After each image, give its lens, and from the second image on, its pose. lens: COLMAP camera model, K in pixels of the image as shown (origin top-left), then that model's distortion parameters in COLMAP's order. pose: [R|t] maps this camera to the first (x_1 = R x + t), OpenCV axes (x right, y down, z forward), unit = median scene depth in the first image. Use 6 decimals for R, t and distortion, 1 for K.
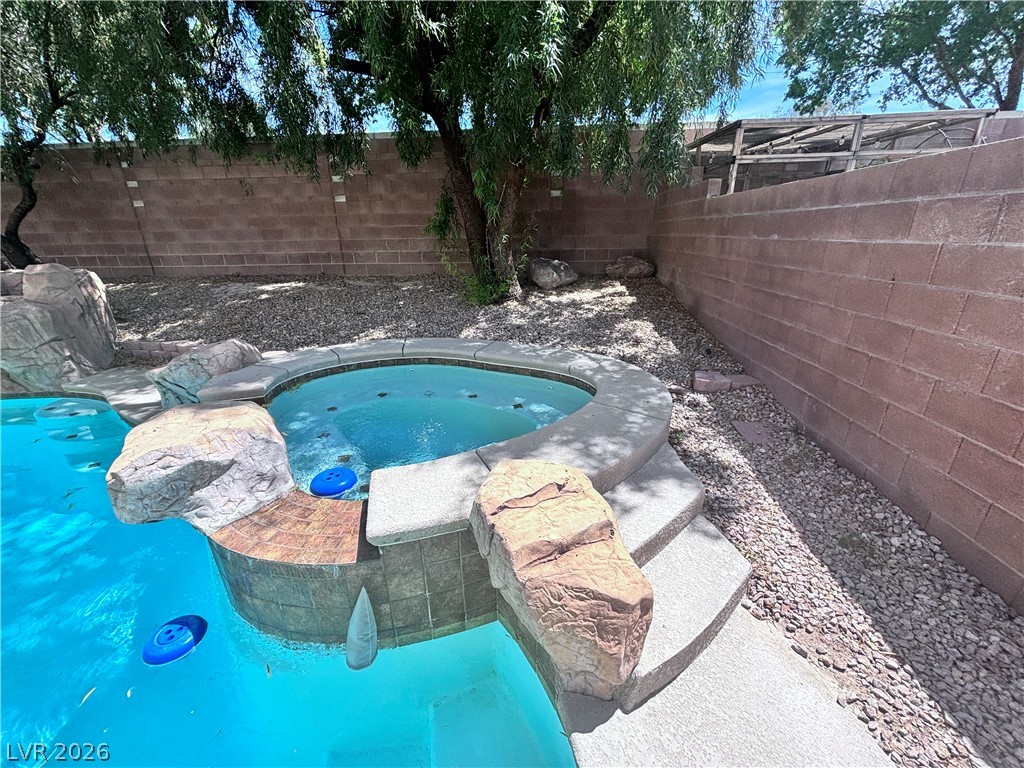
lens RADIAL K [[412.3, 0, 510.5], [0, 412.3, 385.5], [0, 0, 1]] dist [-0.000687, -0.000317]
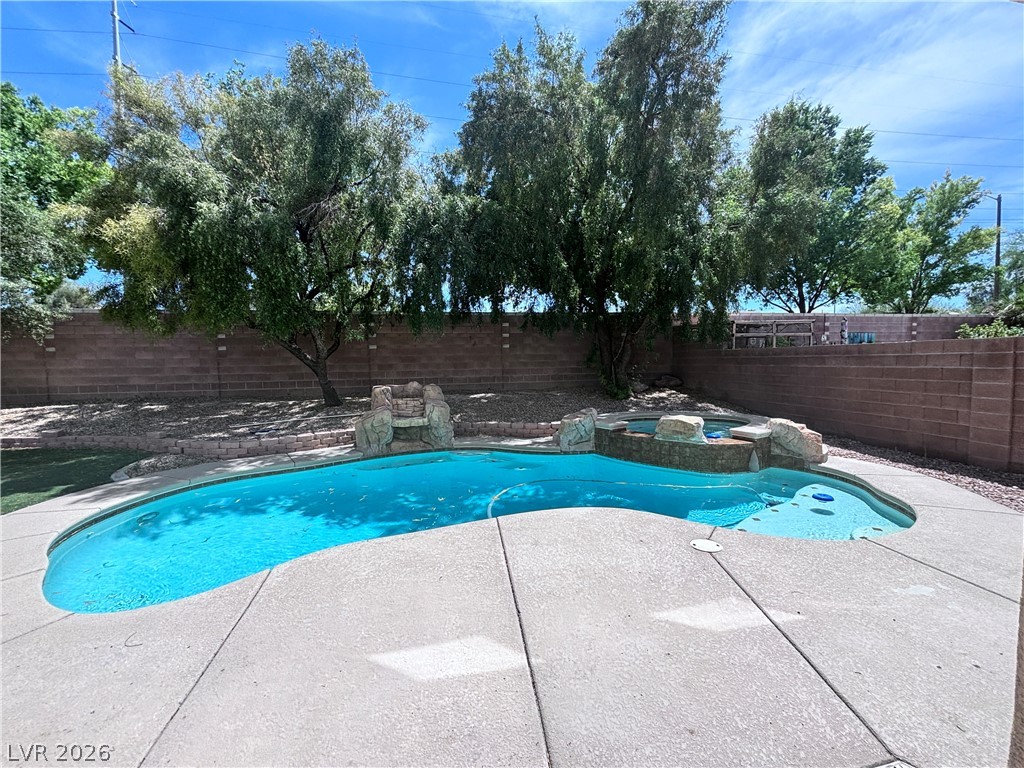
lens RADIAL K [[412.3, 0, 514.1], [0, 412.3, 385.4], [0, 0, 1]] dist [-0.000687, -0.000317]
pose [[0.968760, -0.013866, 0.247612, -0.776263], [0.087519, 0.953312, -0.289029, 0.186644], [-0.232044, 0.301670, 0.924744, -0.502360]]
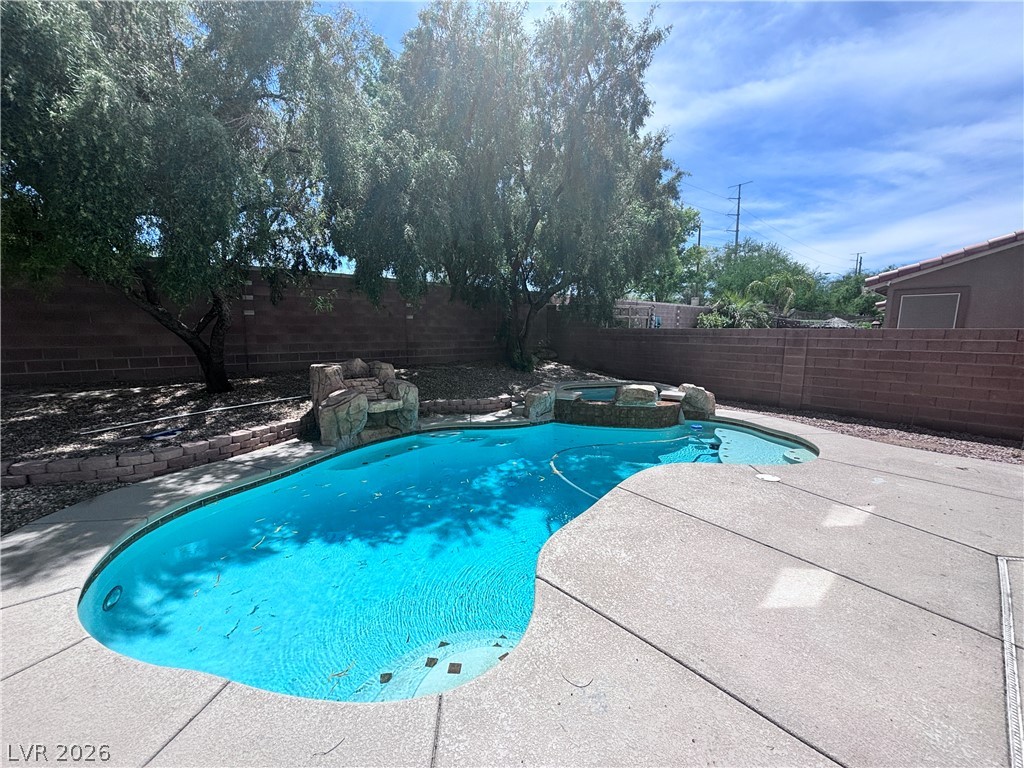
lens RADIAL K [[412.3, 0, 517.5], [0, 412.3, 382.3], [0, 0, 1]] dist [-0.000687, -0.000317]
pose [[0.707519, -0.068266, 0.703389, -1.201913], [0.229903, 0.963416, -0.137750, 0.092402], [-0.668253, 0.259172, 0.697329, -0.288467]]
